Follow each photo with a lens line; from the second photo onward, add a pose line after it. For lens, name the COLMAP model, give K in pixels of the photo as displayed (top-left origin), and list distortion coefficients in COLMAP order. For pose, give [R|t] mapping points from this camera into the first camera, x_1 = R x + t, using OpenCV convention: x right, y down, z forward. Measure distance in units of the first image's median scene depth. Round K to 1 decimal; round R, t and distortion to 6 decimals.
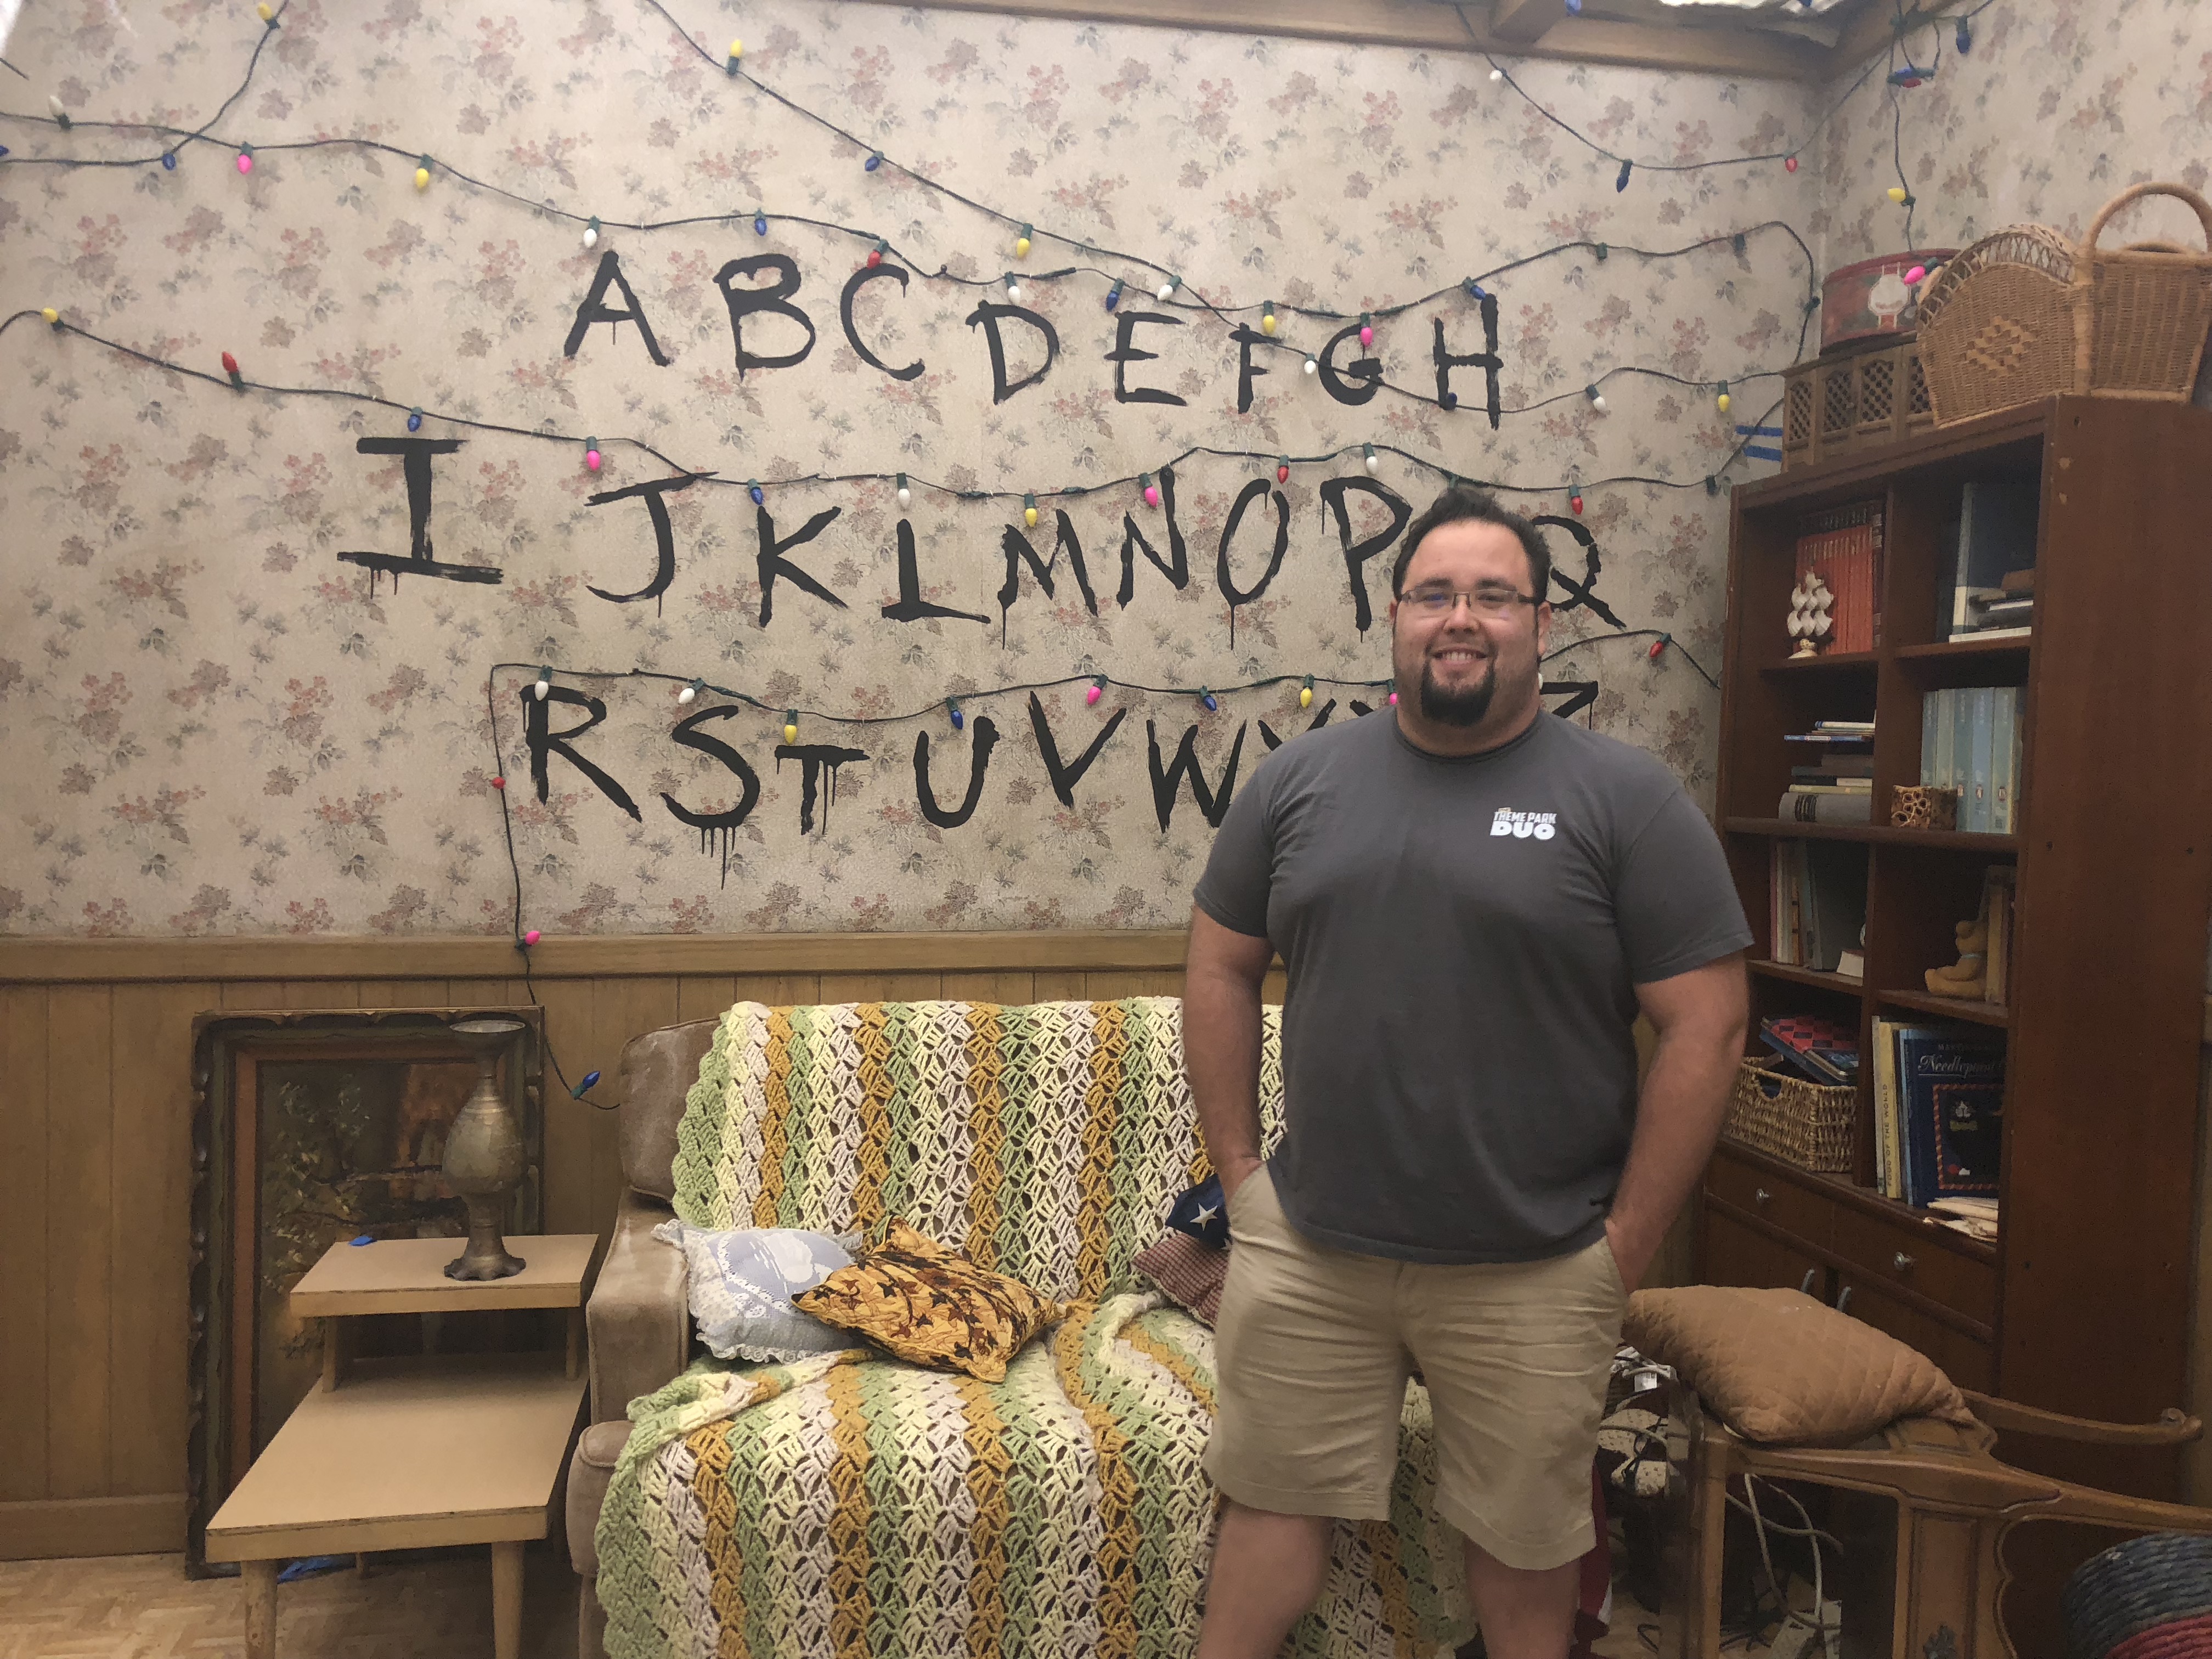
lens RADIAL K [[1818.4, 0, 1106.0], [0, 1818.4, 829.5], [0, 0, 1]] dist [0.107651, -0.317591]
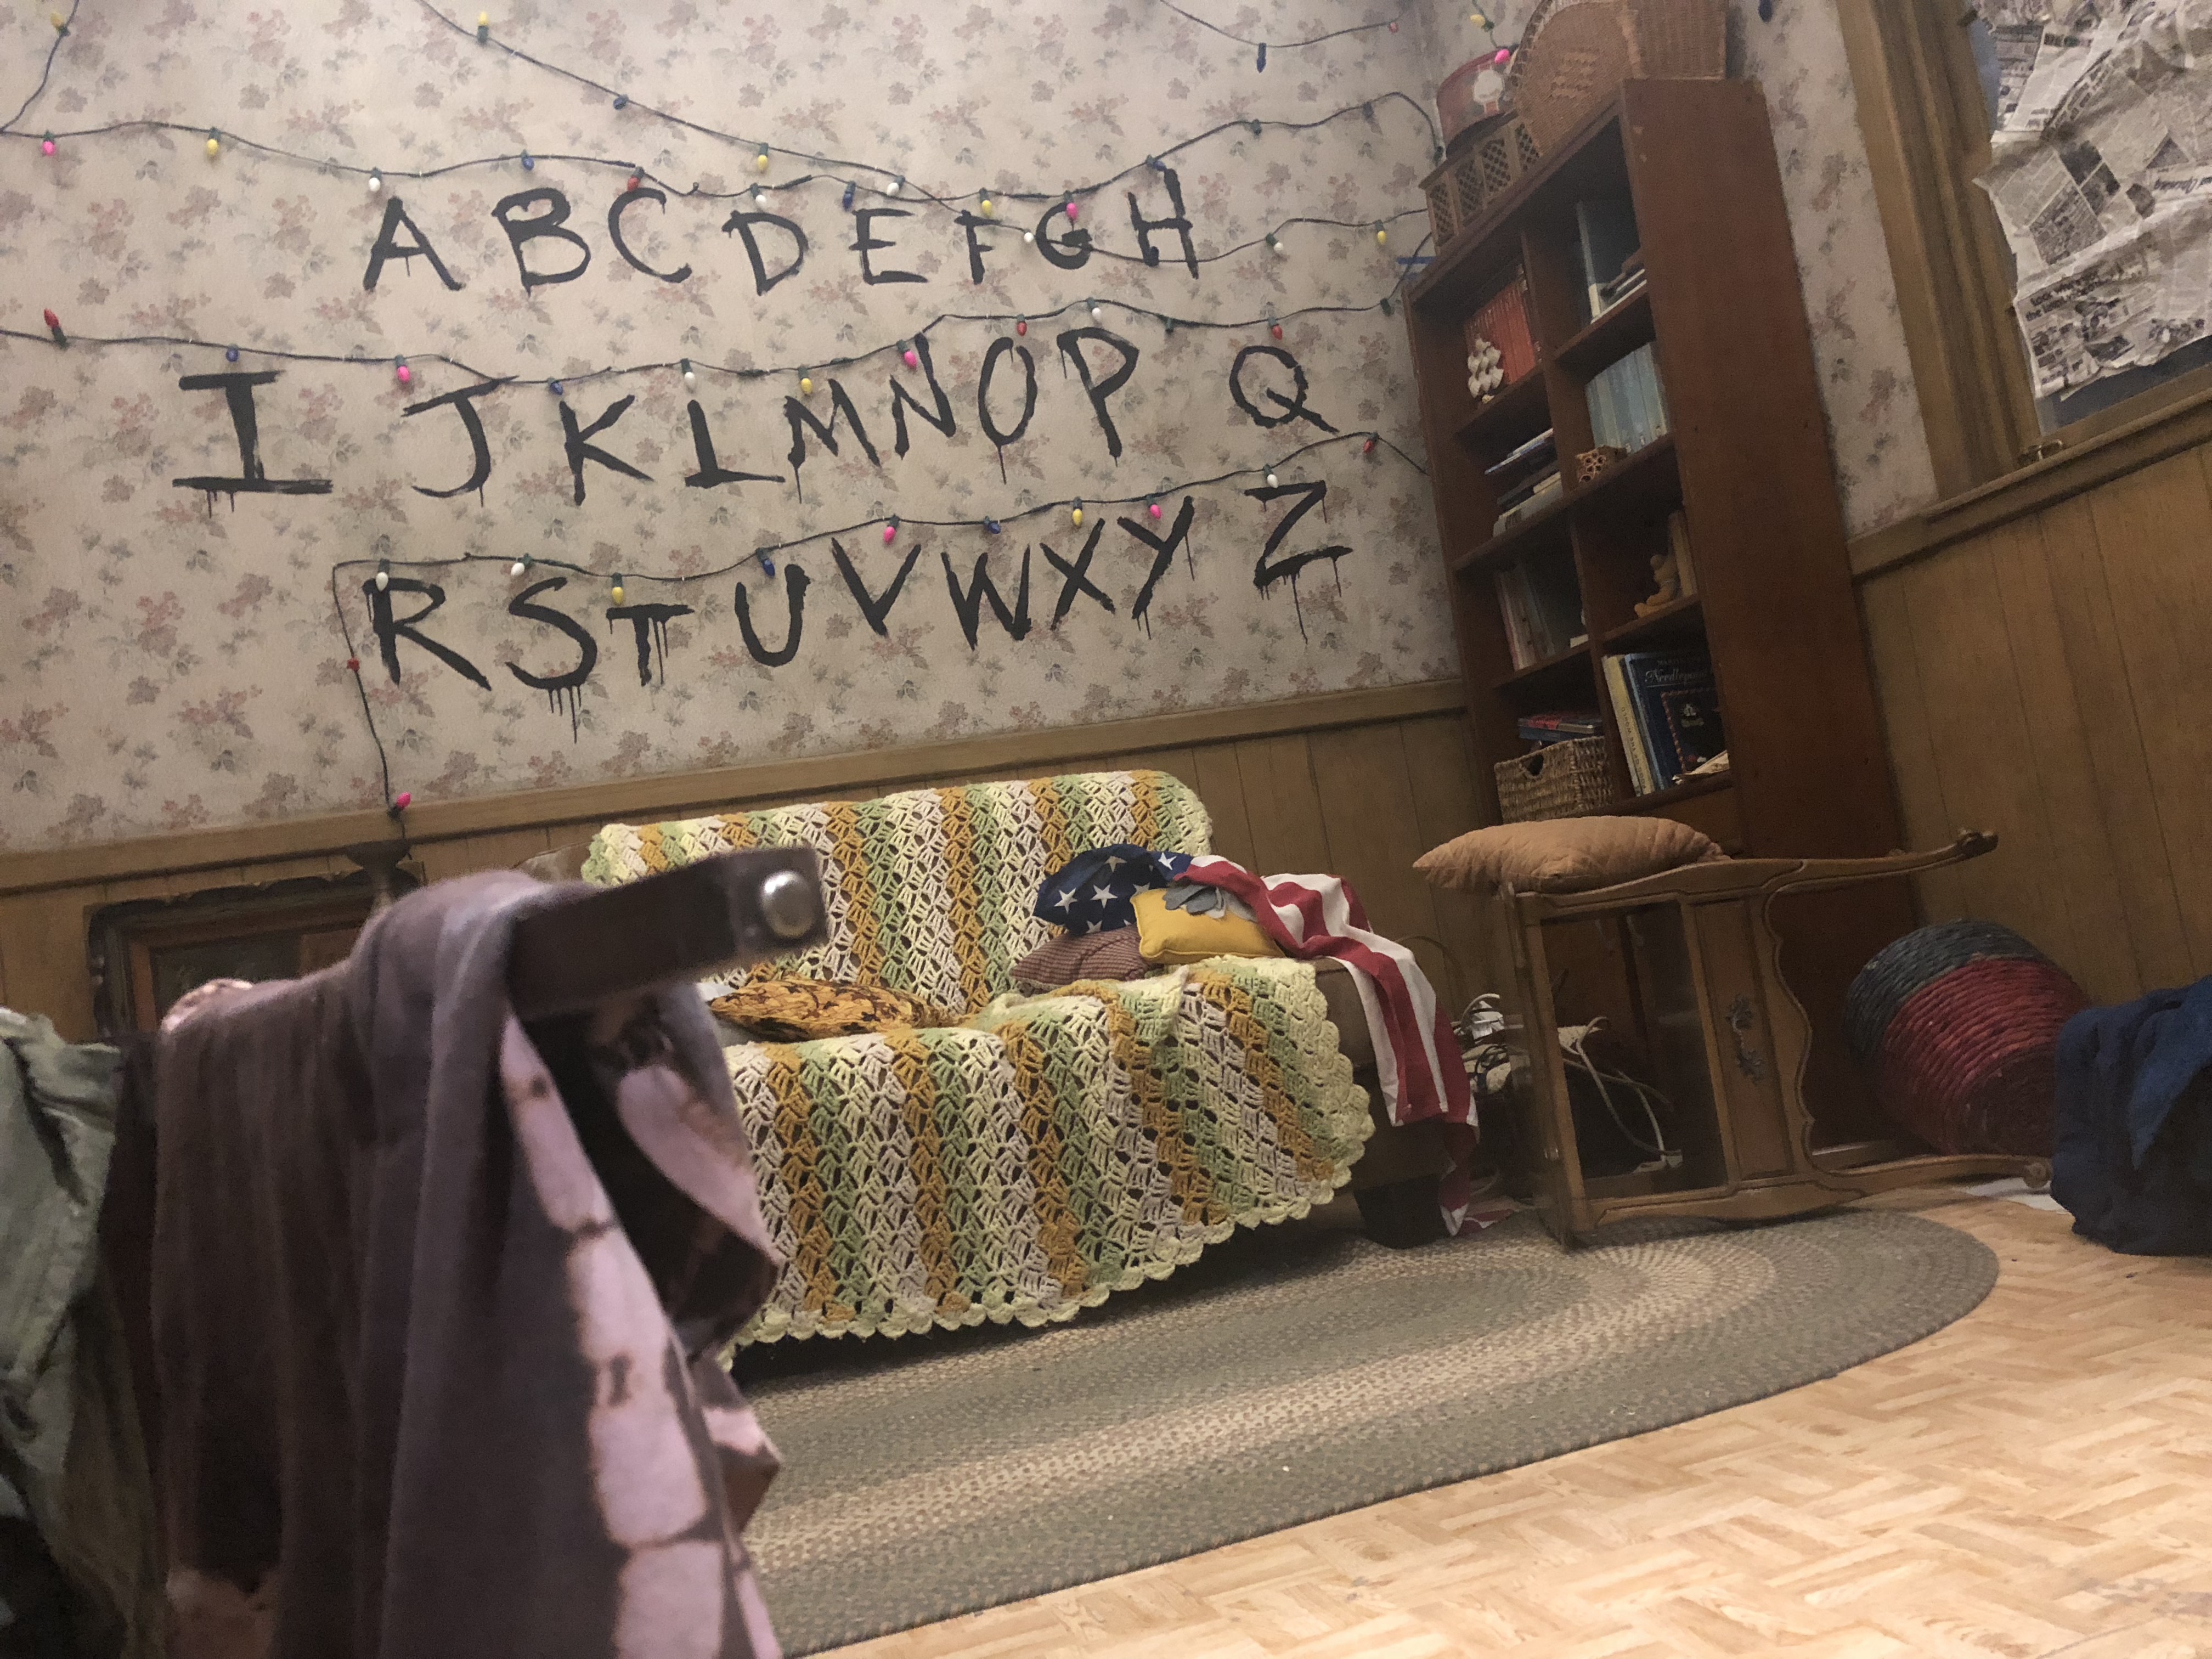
lens RADIAL K [[1838.2, 0, 1106.0], [0, 1838.2, 829.5], [0, 0, 1]] dist [0.006668, 0.010366]
pose [[0.978813, -0.164127, 0.122425, -0.045758], [0.179457, 0.975540, -0.126952, 0.279783], [-0.098594, 0.146232, 0.984325, -0.092494]]
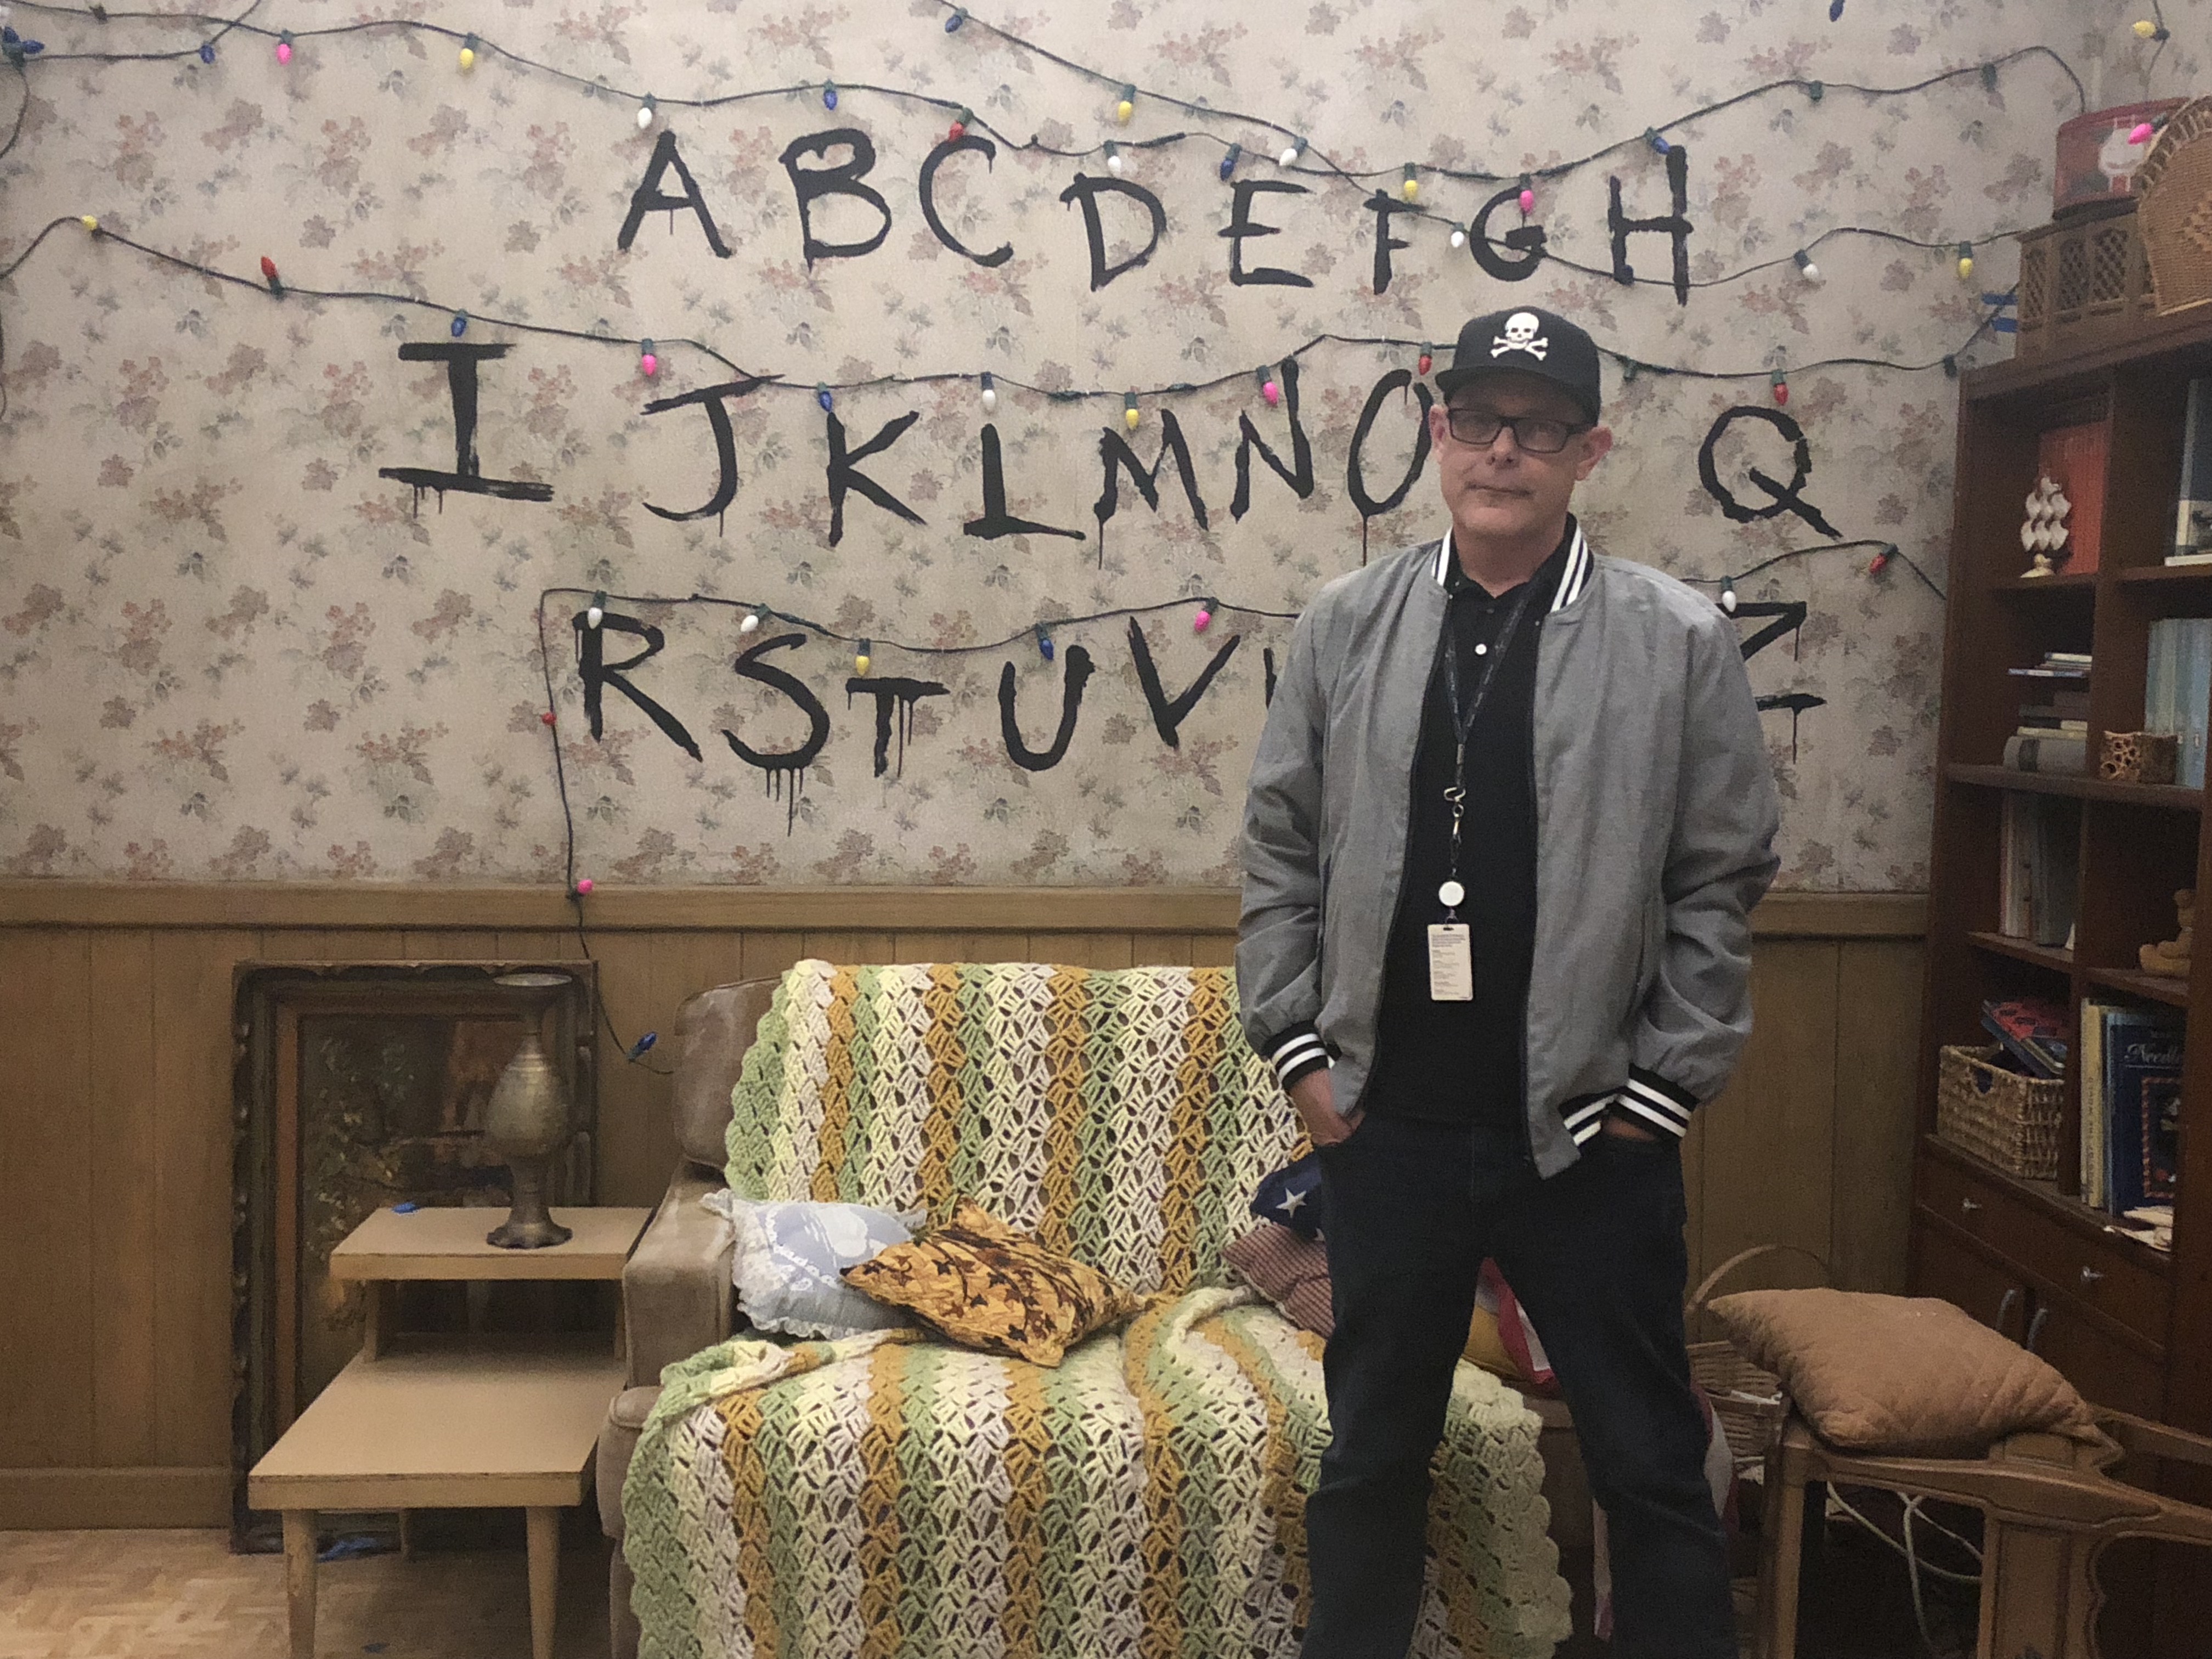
lens RADIAL K [[2421.6, 0, 1106.0], [0, 2421.6, 829.5], [0, 0, 1]] dist [0.180423, -0.686734]
pose [[0.992389, 0.010306, -0.122706, 0.096407], [-0.006645, 0.999521, 0.030211, -0.008451], [0.122959, -0.029166, 0.991983, -0.182583]]
